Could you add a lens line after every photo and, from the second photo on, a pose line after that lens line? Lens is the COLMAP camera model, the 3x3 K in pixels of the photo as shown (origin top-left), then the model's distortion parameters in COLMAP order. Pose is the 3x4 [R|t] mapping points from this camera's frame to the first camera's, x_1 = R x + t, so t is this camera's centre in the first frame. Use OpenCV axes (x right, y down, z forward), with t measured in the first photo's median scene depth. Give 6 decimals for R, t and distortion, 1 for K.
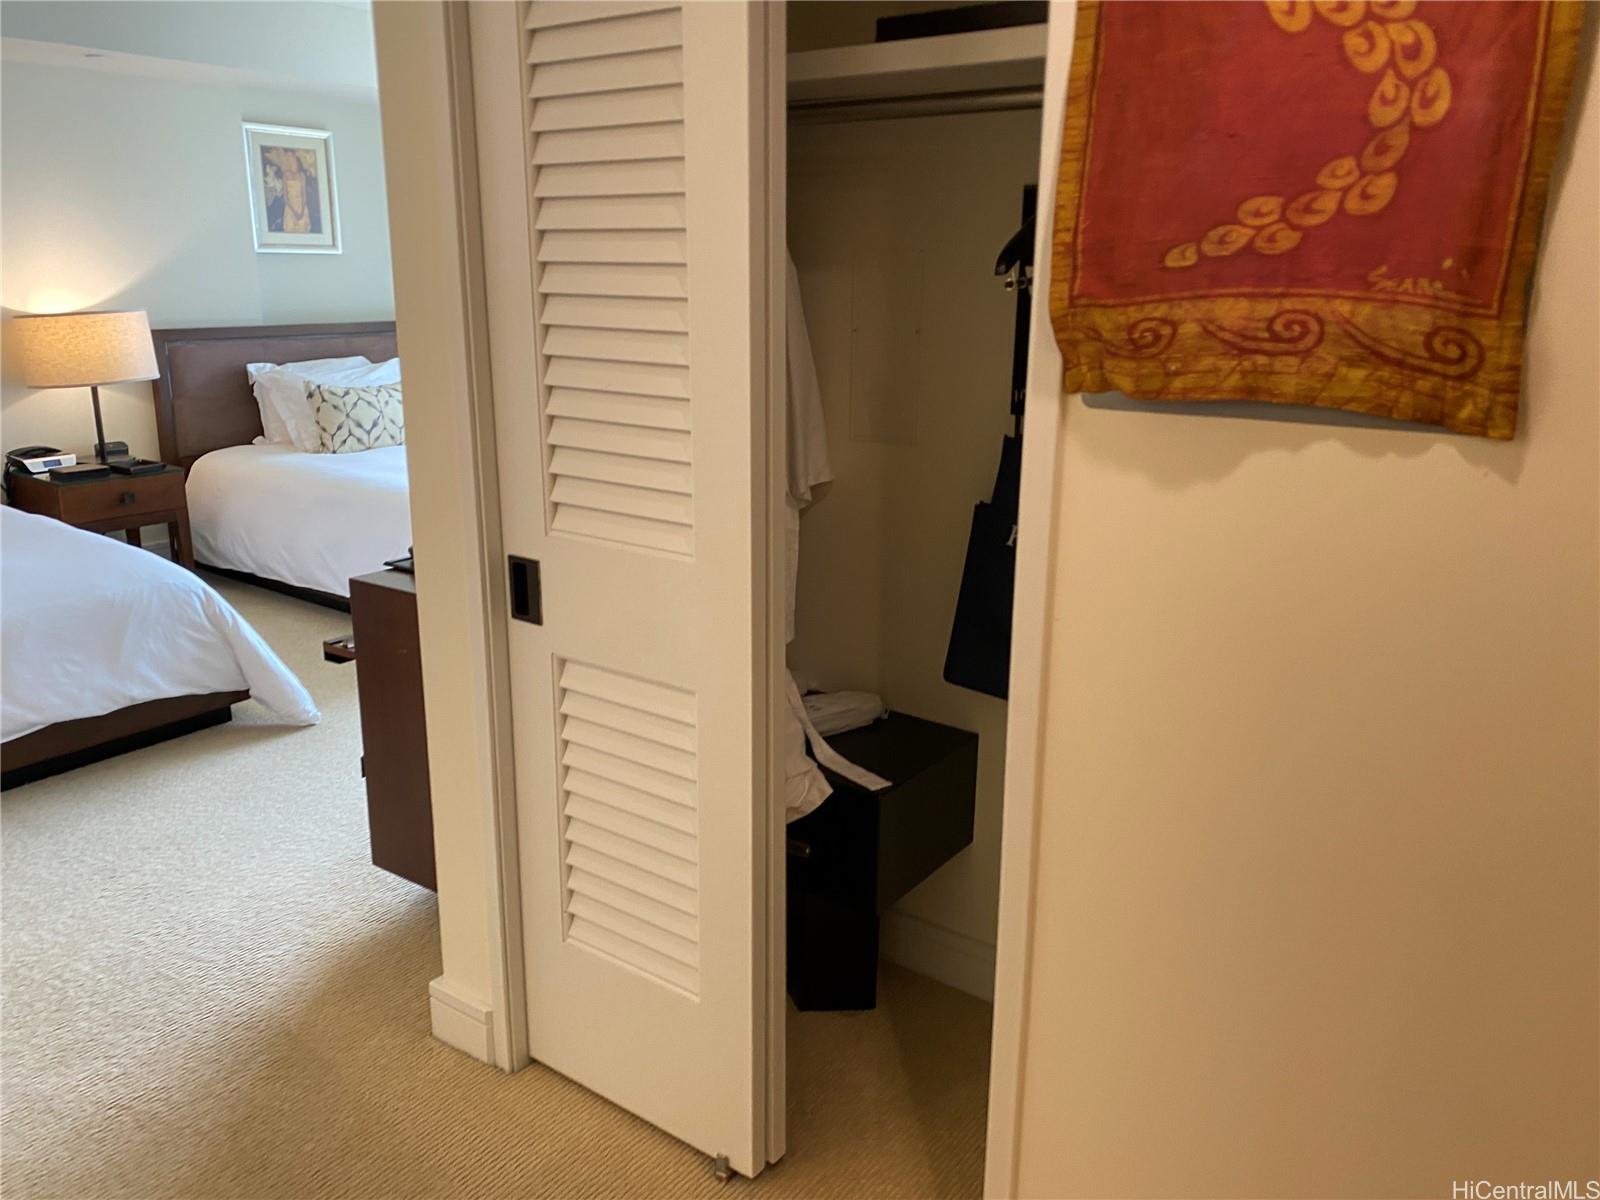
lens RADIAL K [[1207.9, 0, 800.3], [0, 1207.9, 564.5], [0, 0, 1]] dist [-0.005598, -0.004611]
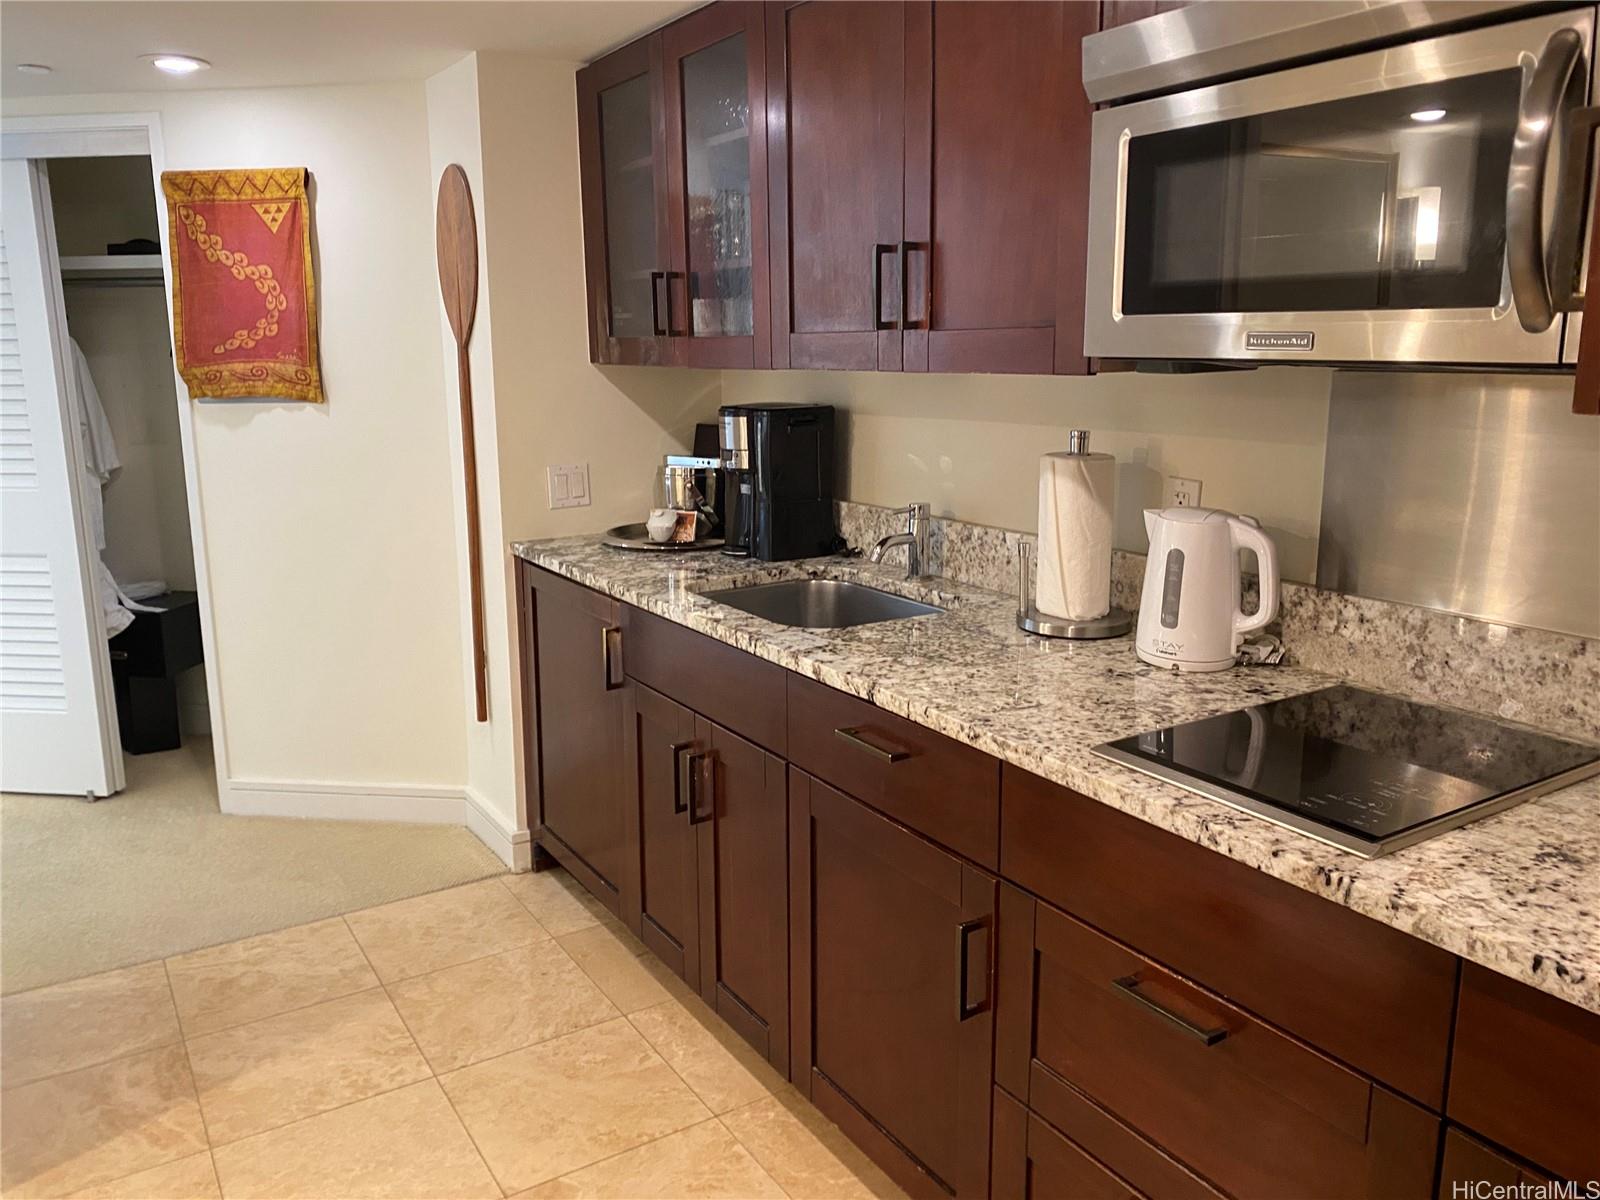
lens RADIAL K [[1207.9, 0, 800.3], [0, 1207.9, 564.5], [0, 0, 1]] dist [-0.005598, -0.004611]
pose [[0.878346, -0.104505, 0.466462, 0.131585], [0.128375, 0.991532, -0.019590, 0.513025], [-0.460465, 0.077088, 0.884324, -2.249513]]
